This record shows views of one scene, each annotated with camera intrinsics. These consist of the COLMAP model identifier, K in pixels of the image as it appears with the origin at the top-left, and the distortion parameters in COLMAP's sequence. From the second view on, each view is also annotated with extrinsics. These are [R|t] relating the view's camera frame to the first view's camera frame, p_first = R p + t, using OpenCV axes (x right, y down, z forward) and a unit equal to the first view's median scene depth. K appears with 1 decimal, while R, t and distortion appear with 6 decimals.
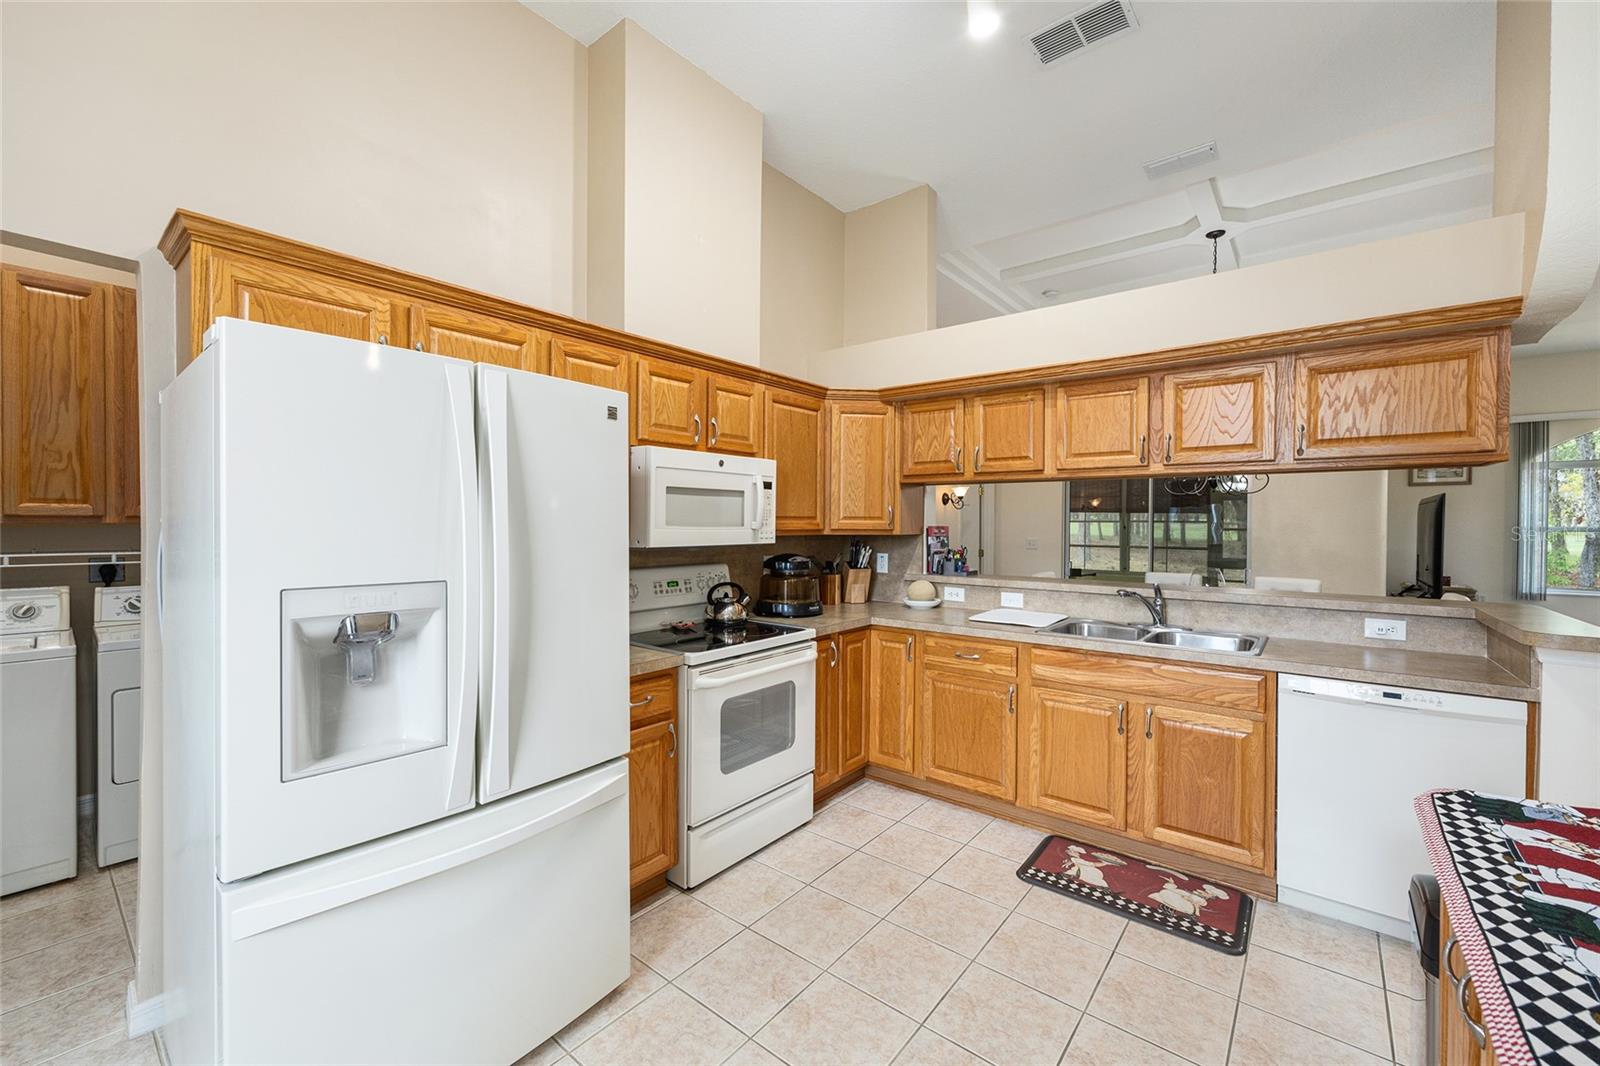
lens RADIAL K [[634.1, 0, 803.6], [0, 634.1, 530.7], [0, 0, 1]] dist [-0.006634, 0.000824]
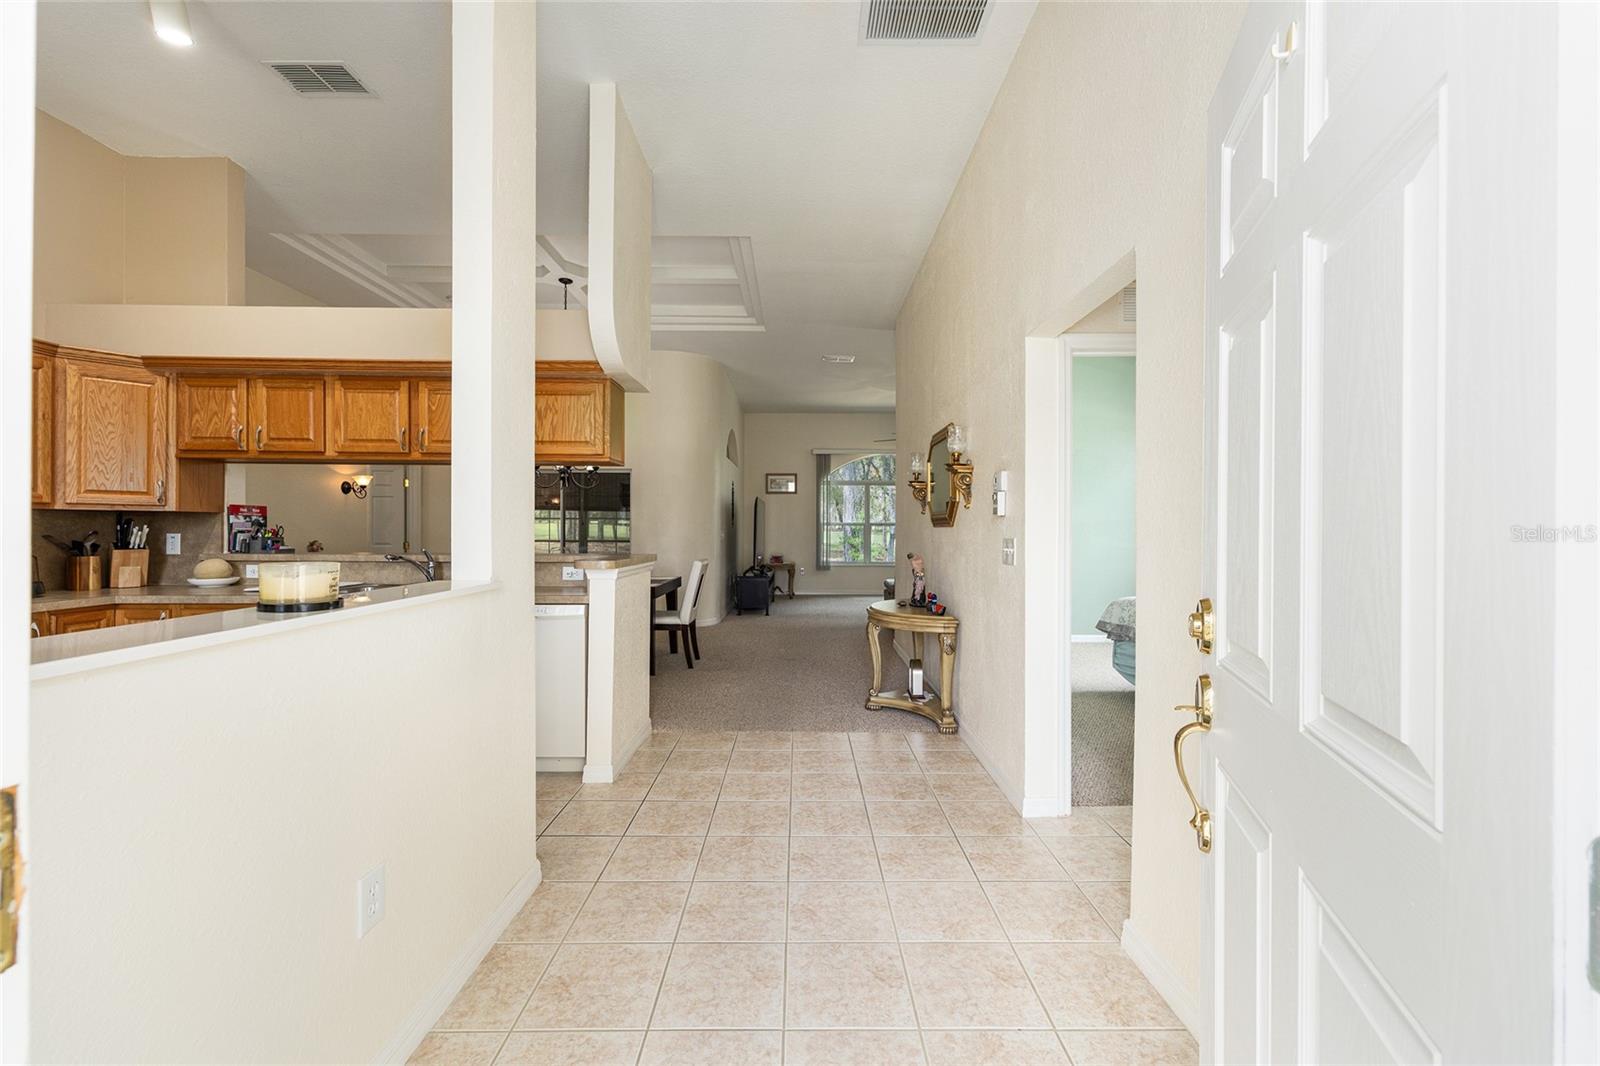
lens RADIAL K [[634.1, 0, 804.2], [0, 634.1, 530.8], [0, 0, 1]] dist [-0.006634, 0.000824]
pose [[0.770820, -0.002725, 0.637047, 0.270898], [0.007737, 0.999957, -0.005085, 0.047342], [-0.637005, 0.008849, 0.770809, -0.337591]]
